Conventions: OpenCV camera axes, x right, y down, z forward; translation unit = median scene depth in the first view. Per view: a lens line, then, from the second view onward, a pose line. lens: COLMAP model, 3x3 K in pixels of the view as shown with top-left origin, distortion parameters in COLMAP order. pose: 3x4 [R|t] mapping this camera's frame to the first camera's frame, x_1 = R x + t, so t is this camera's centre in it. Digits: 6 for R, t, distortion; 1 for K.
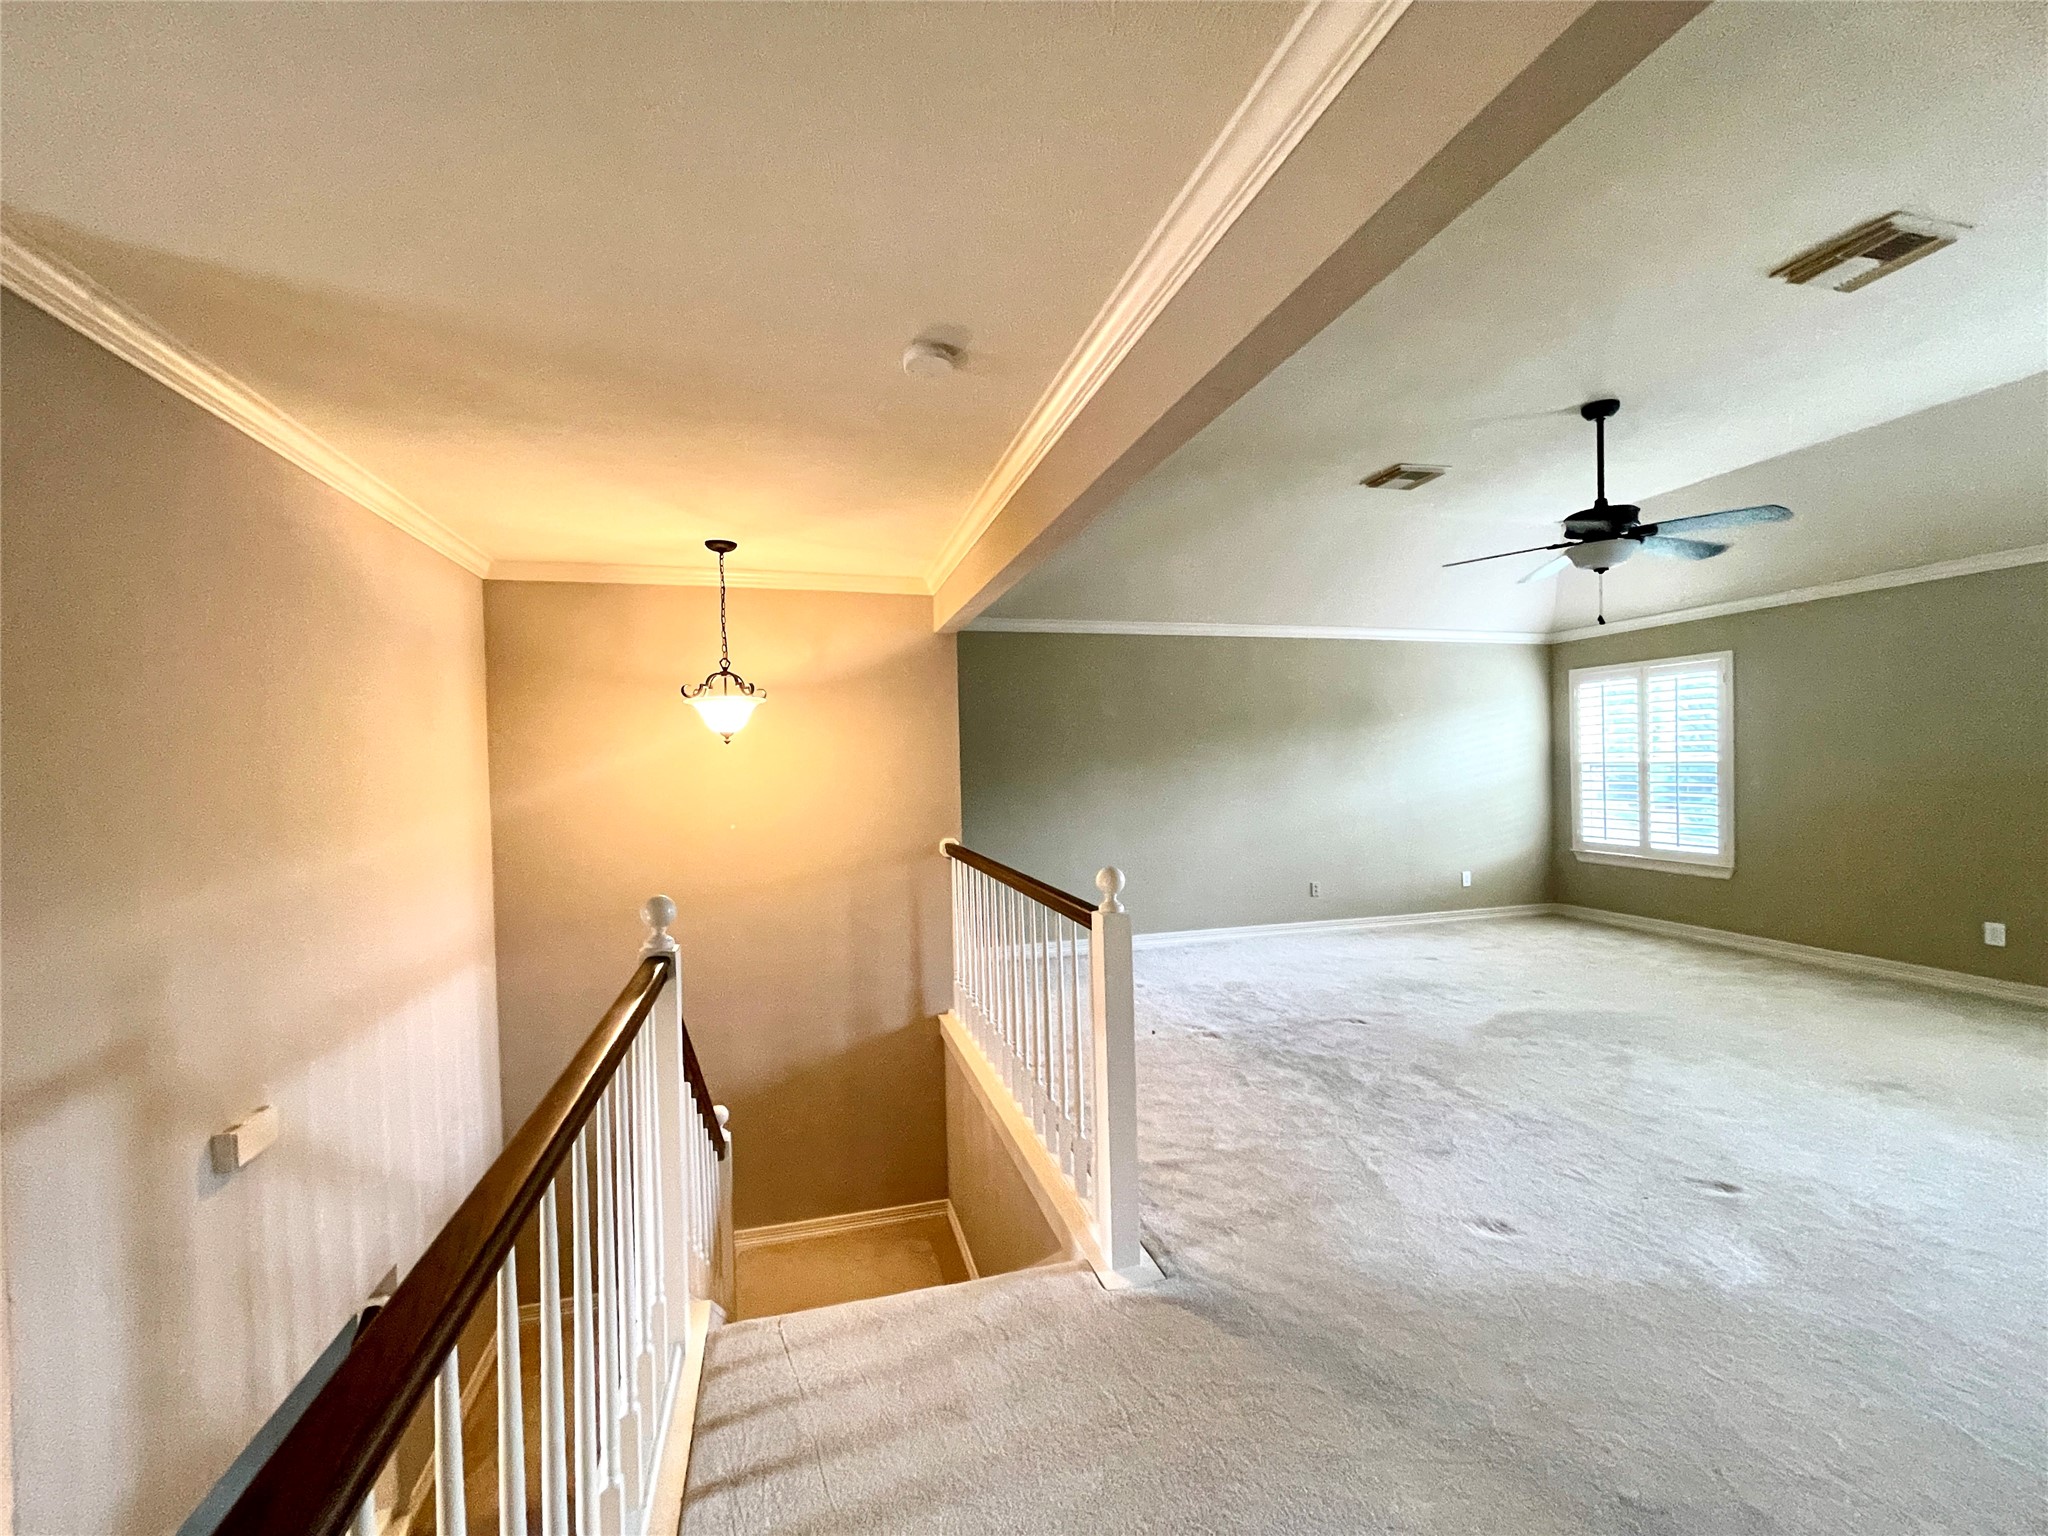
lens RADIAL K [[831.8, 0, 1016.4], [0, 831.8, 781.1], [0, 0, 1]] dist [-0.001887, 0.001385]
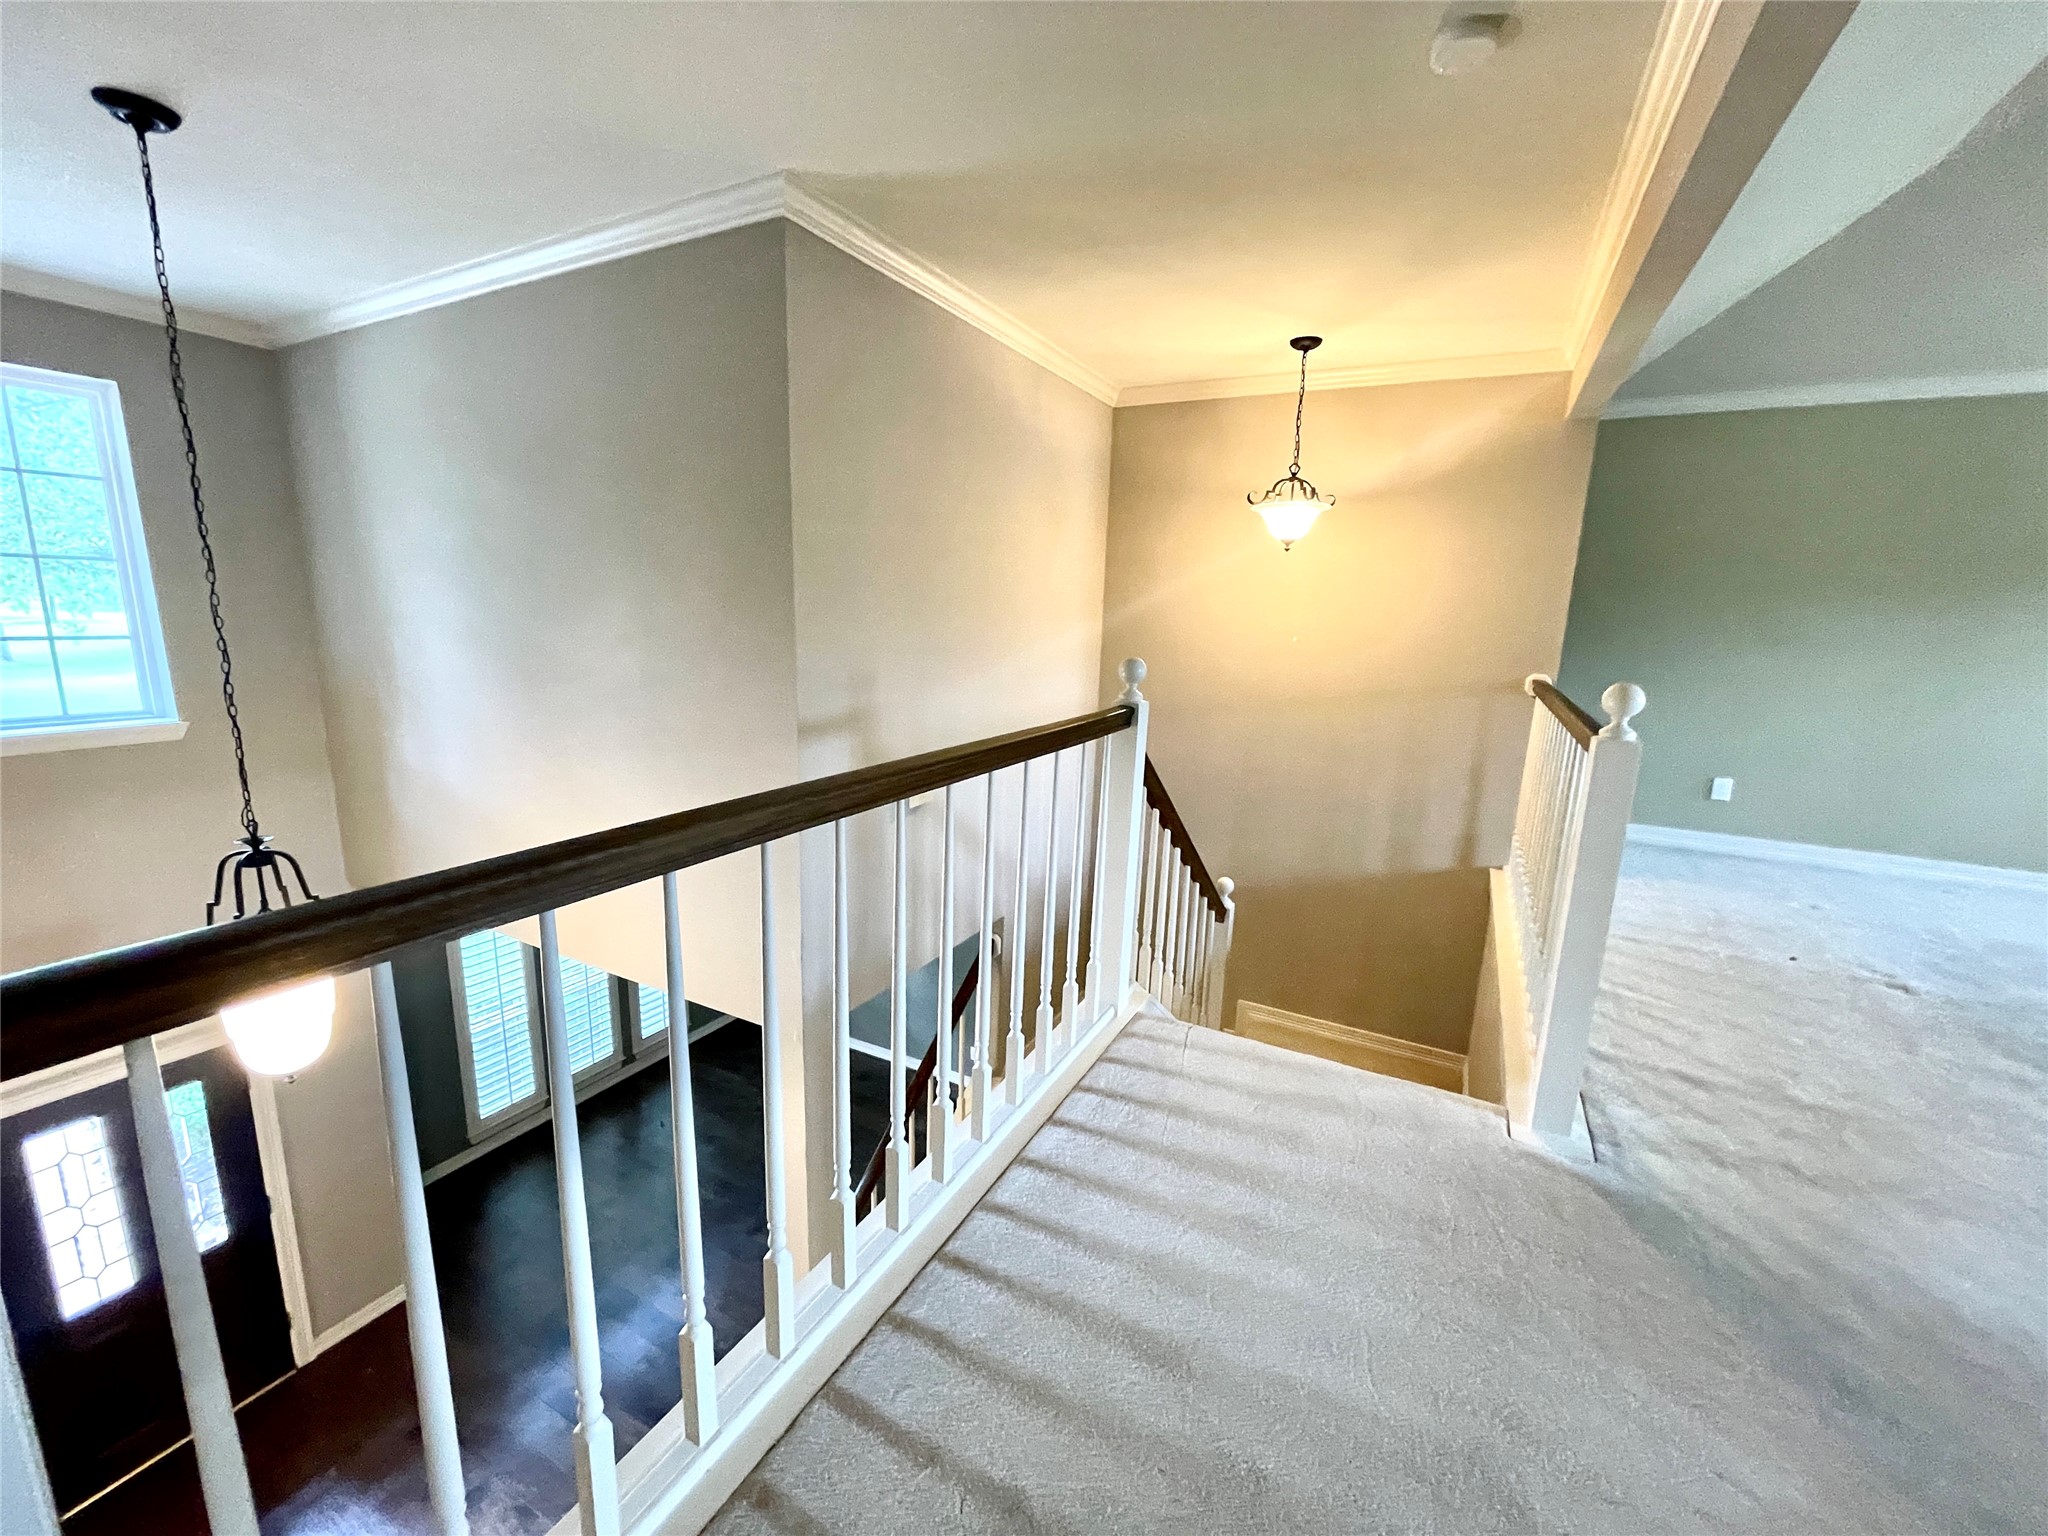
lens RADIAL K [[831.8, 0, 1014.7], [0, 831.8, 778.5], [0, 0, 1]] dist [-0.001887, 0.001385]
pose [[0.725532, 0.185325, -0.662766, 0.143441], [-0.060760, 0.976547, 0.206552, 0.038220], [0.685501, -0.109590, 0.719776, 0.001764]]
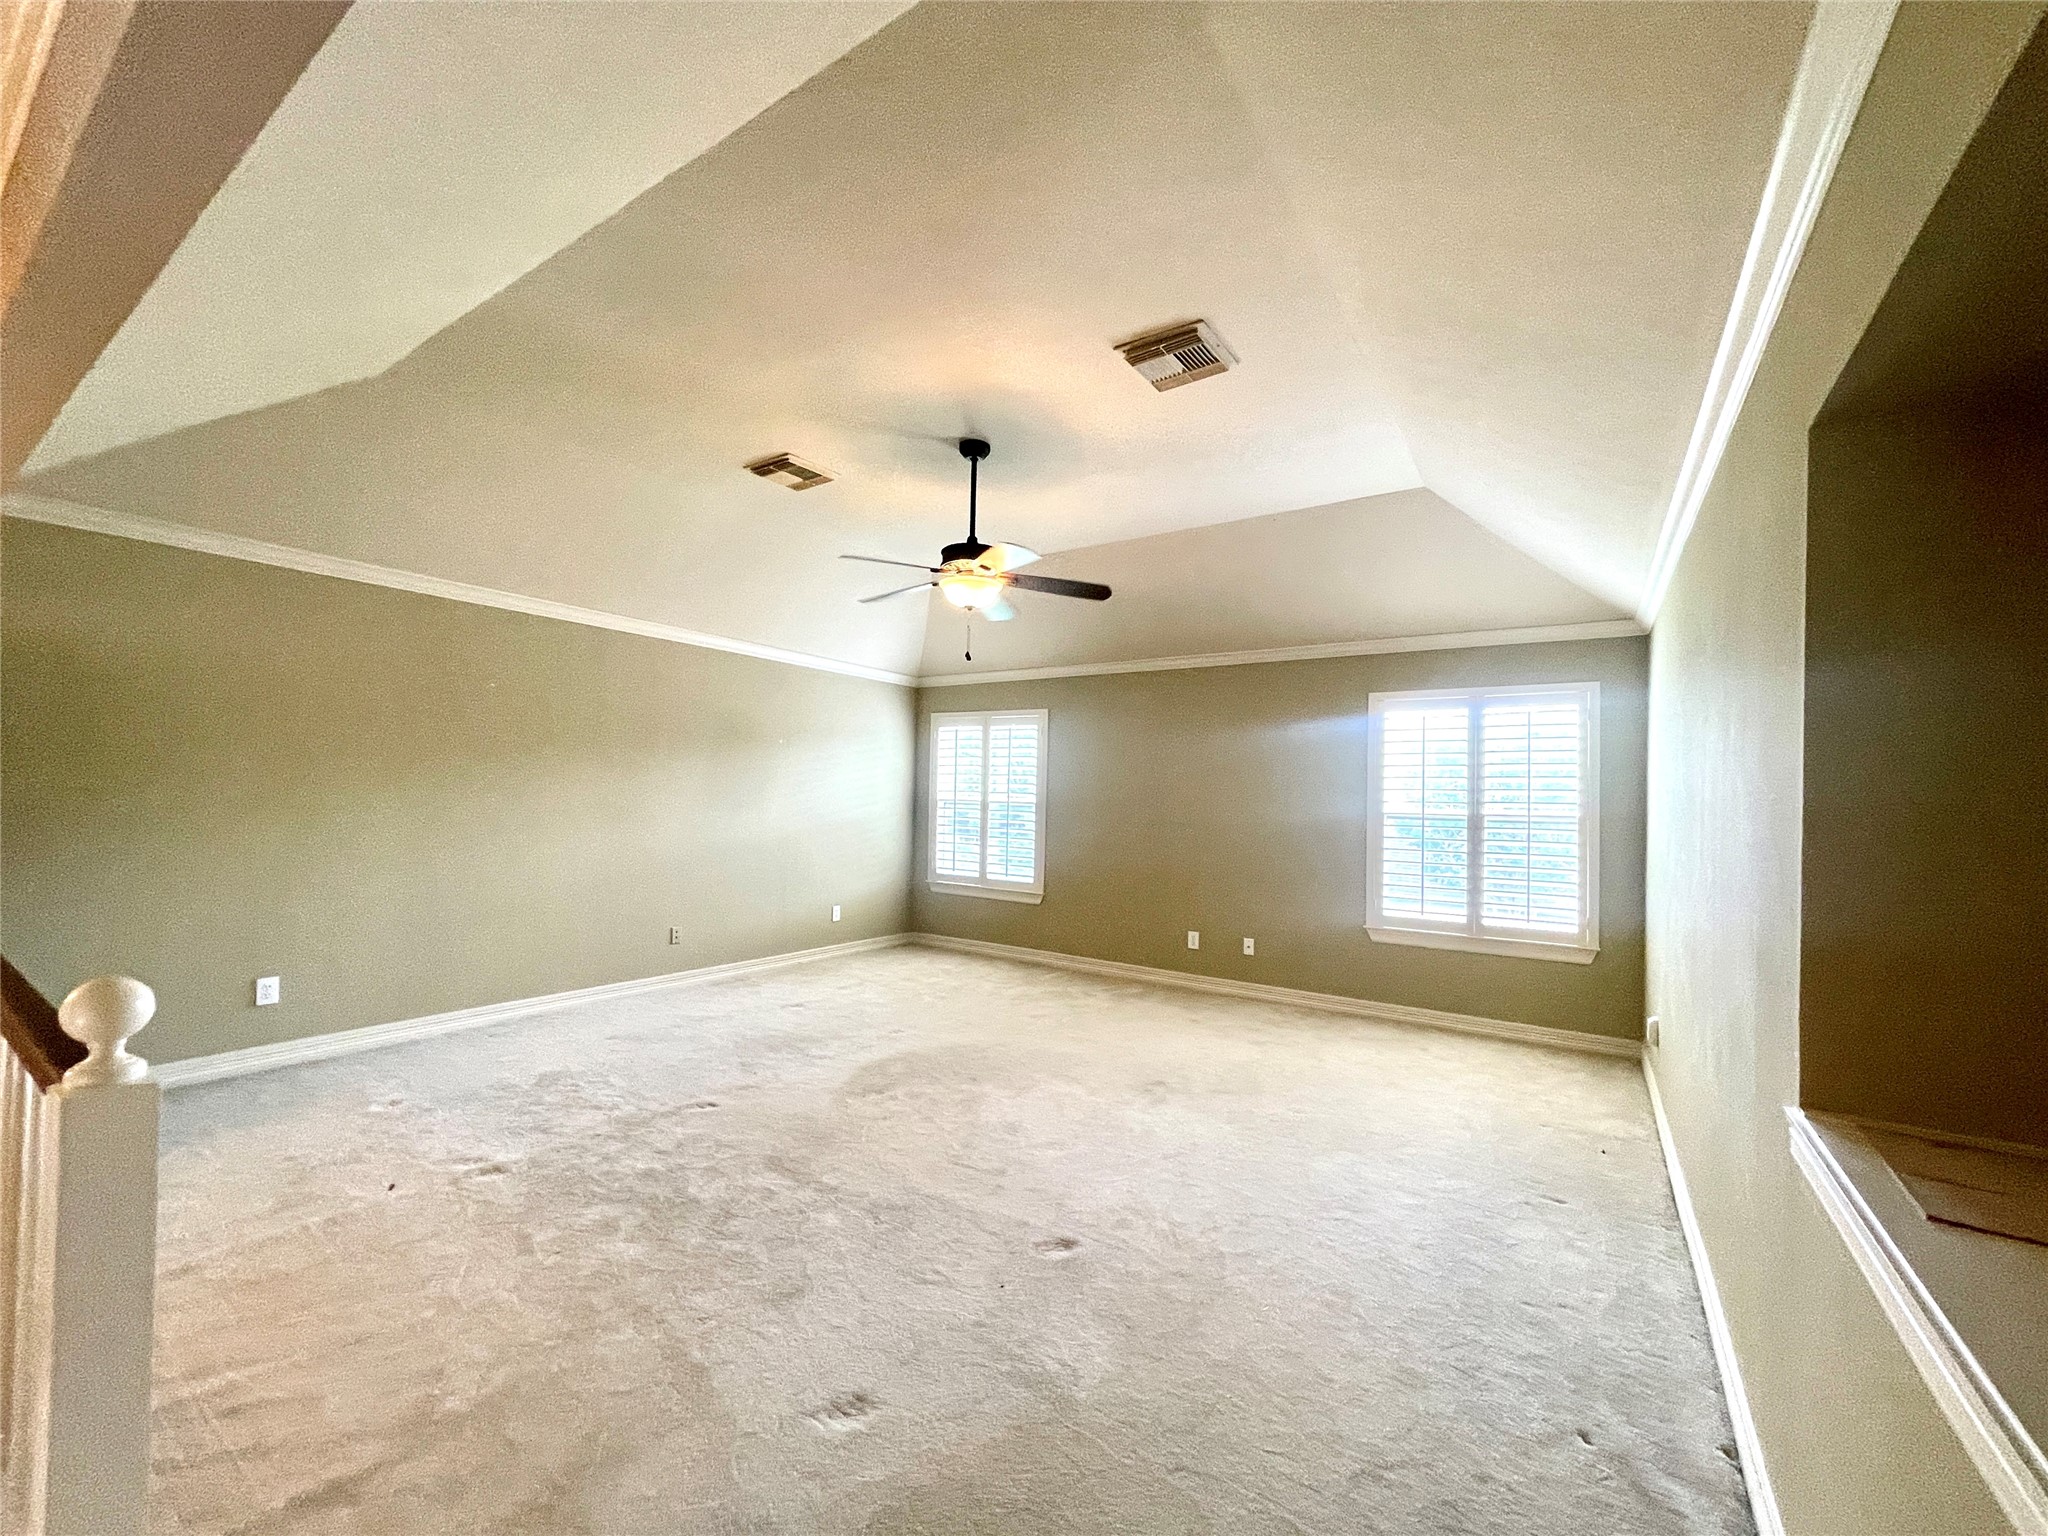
lens RADIAL K [[831.8, 0, 1018.9], [0, 831.8, 775.2], [0, 0, 1]] dist [-0.001887, 0.001385]
pose [[0.760170, 0.057618, 0.647164, 0.115279], [-0.029615, 0.998098, -0.054077, 0.002522], [-0.649048, 0.021942, 0.760431, 0.211201]]
